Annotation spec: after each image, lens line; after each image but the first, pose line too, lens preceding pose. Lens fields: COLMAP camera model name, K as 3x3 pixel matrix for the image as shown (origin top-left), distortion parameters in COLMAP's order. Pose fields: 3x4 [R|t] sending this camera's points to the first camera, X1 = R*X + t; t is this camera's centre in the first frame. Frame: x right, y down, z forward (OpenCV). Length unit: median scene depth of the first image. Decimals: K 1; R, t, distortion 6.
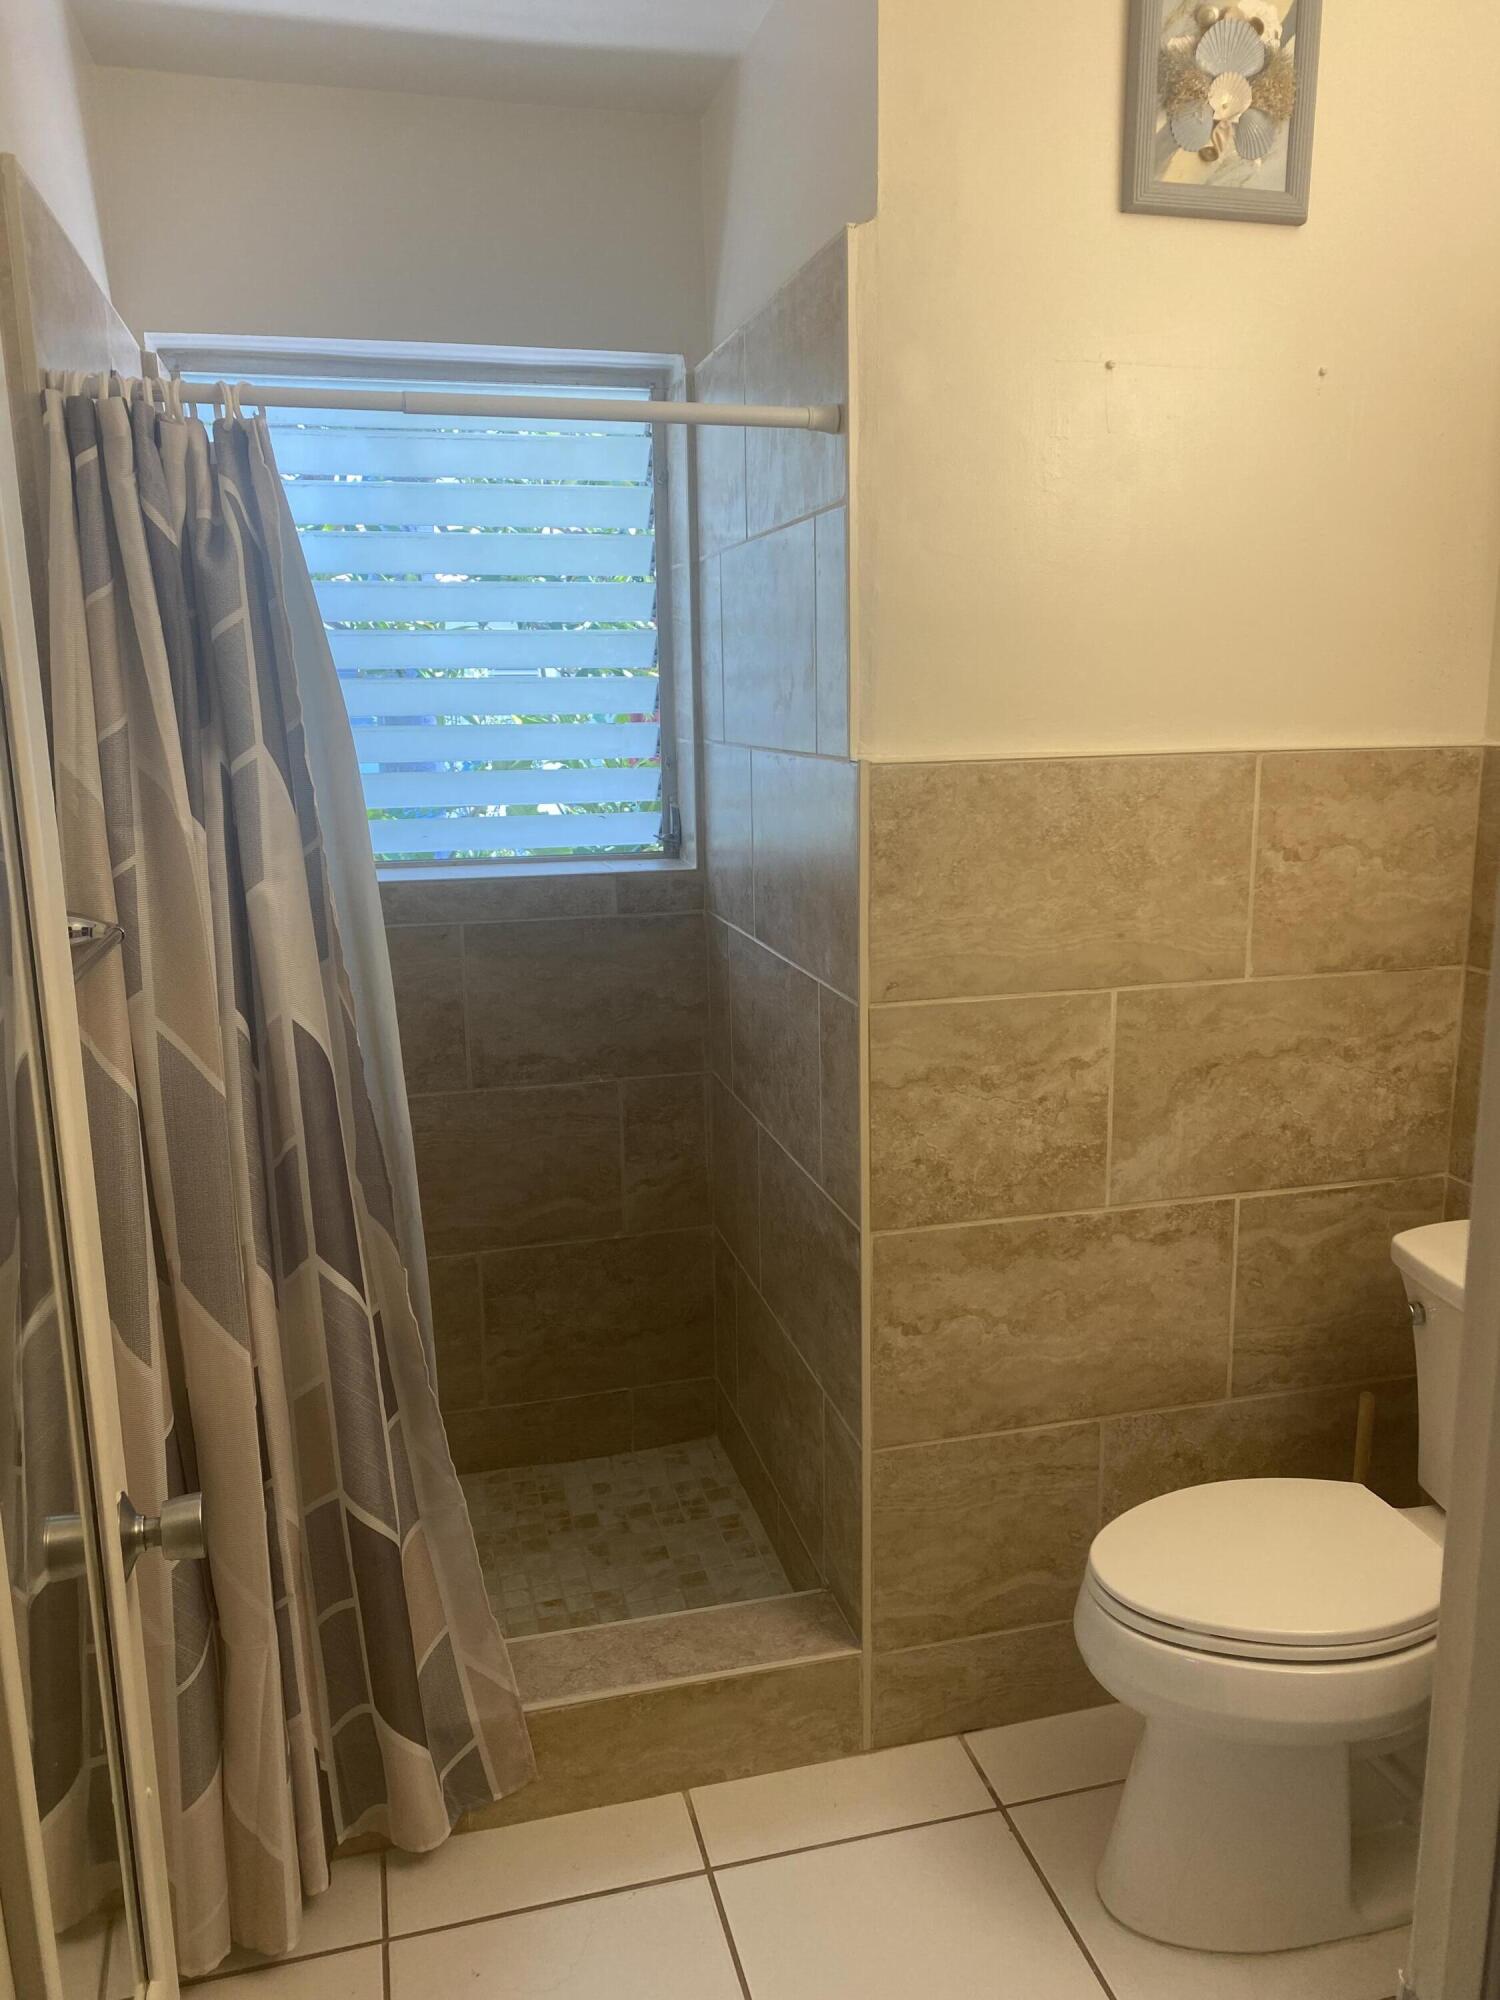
lens RADIAL K [[1542.6, 0, 757.9], [0, 1542.6, 990.2], [0, 0, 1]] dist [0.081294, -0.128173]
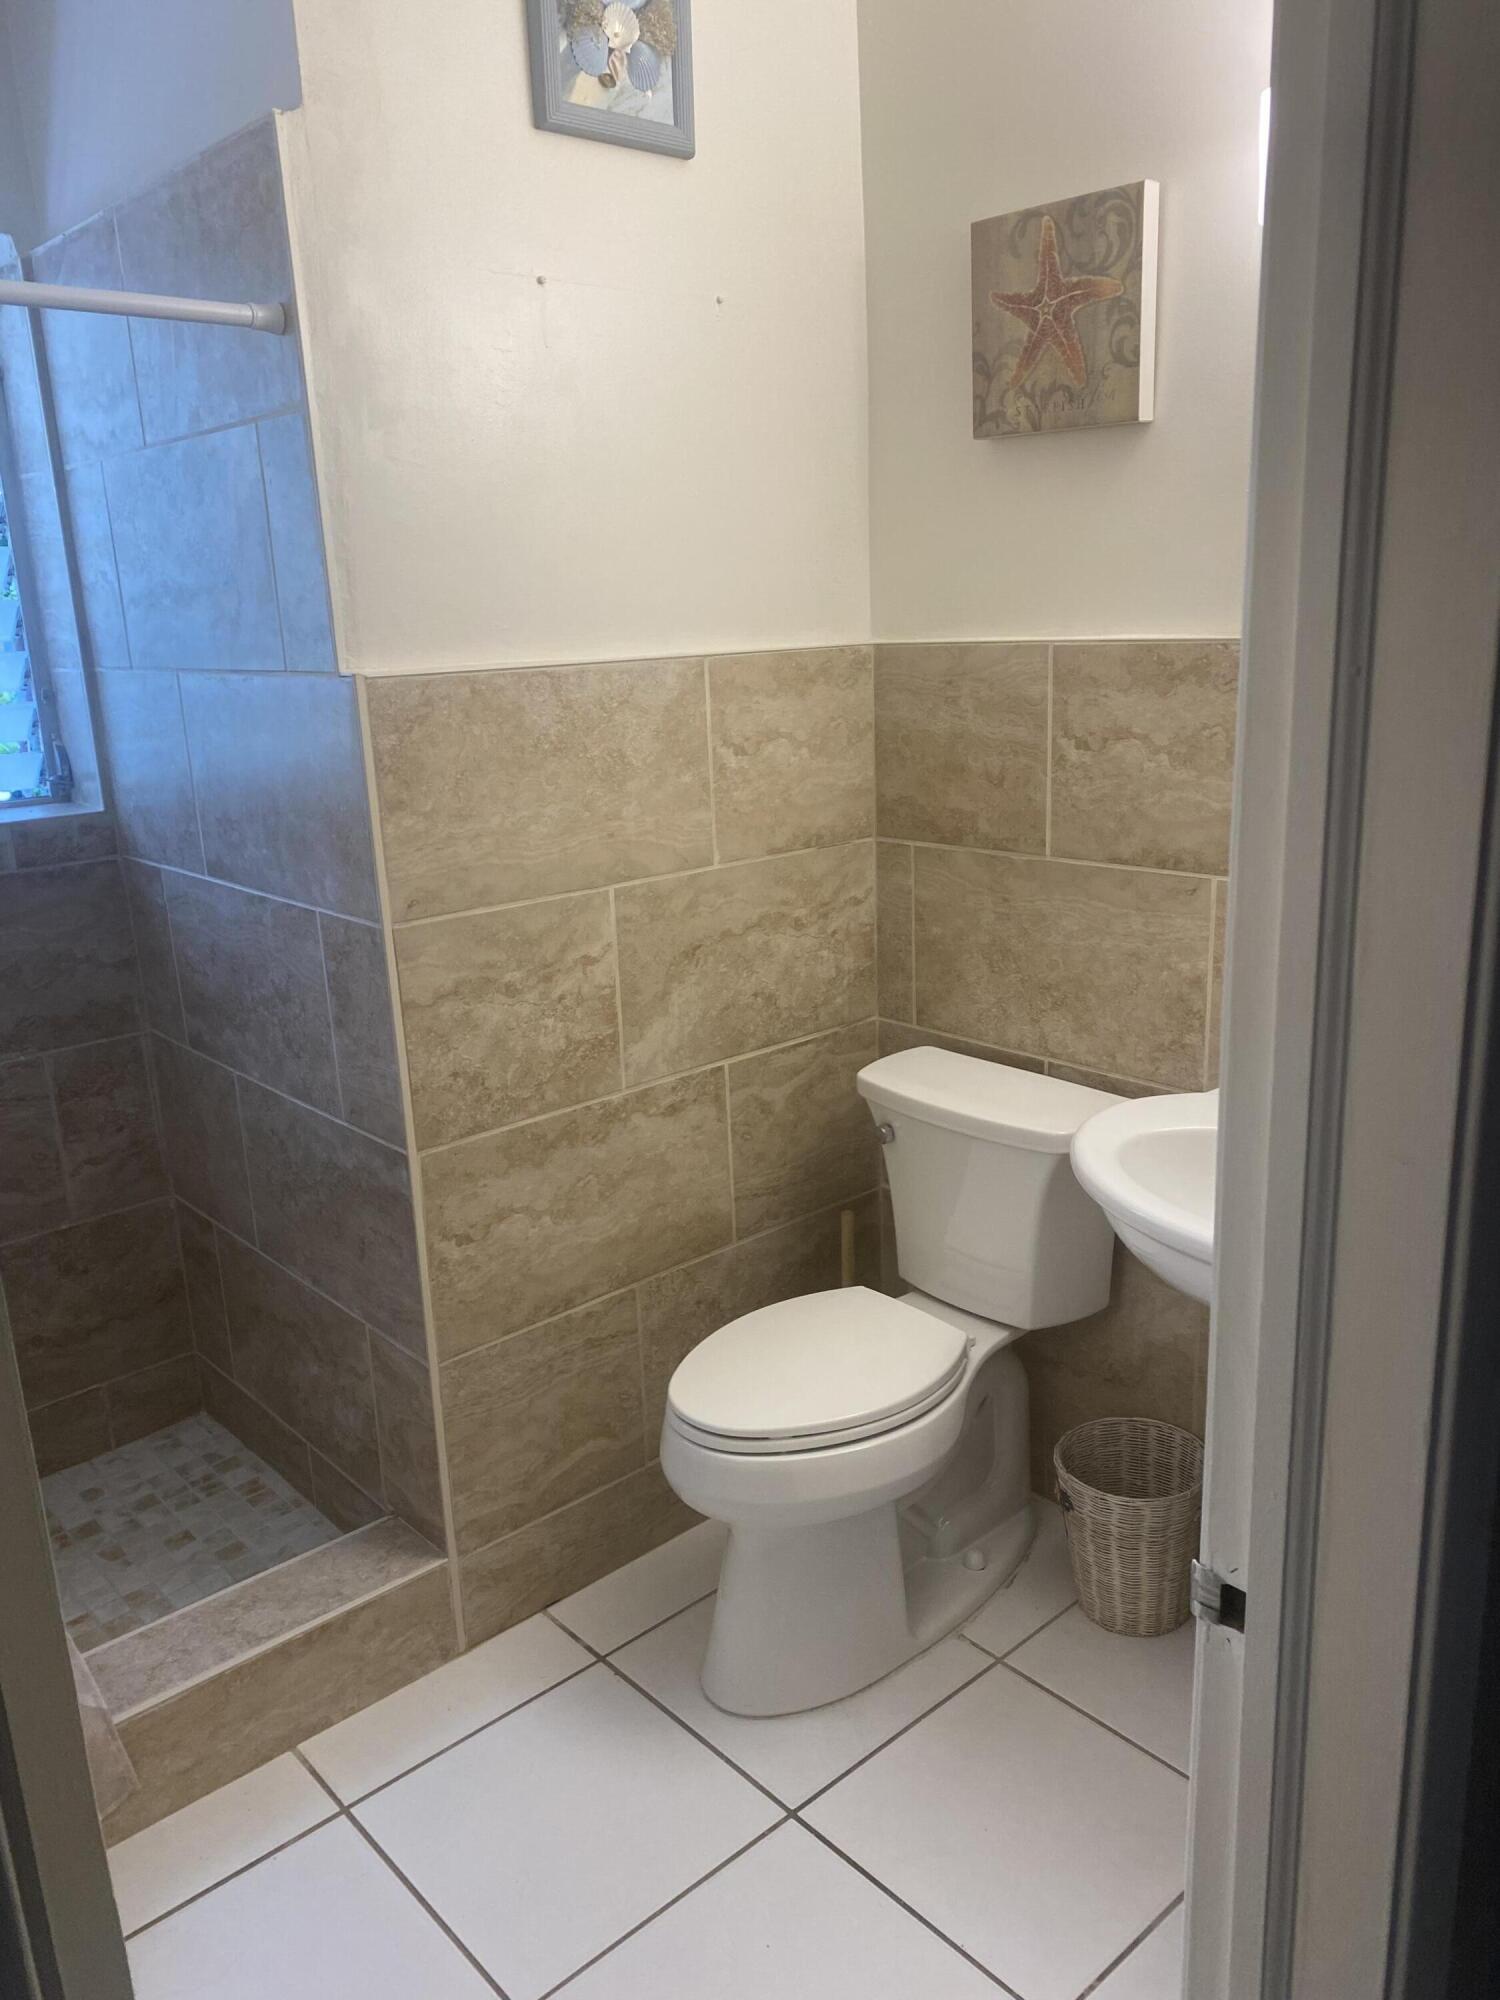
lens RADIAL K [[1542.6, 0, 760.0], [0, 1542.6, 1003.5], [0, 0, 1]] dist [0.081294, -0.128173]
pose [[0.886668, -0.136839, 0.441696, -0.154963], [0.113947, 0.990413, 0.078095, 0.007888], [-0.448148, -0.018915, 0.893759, 0.004350]]
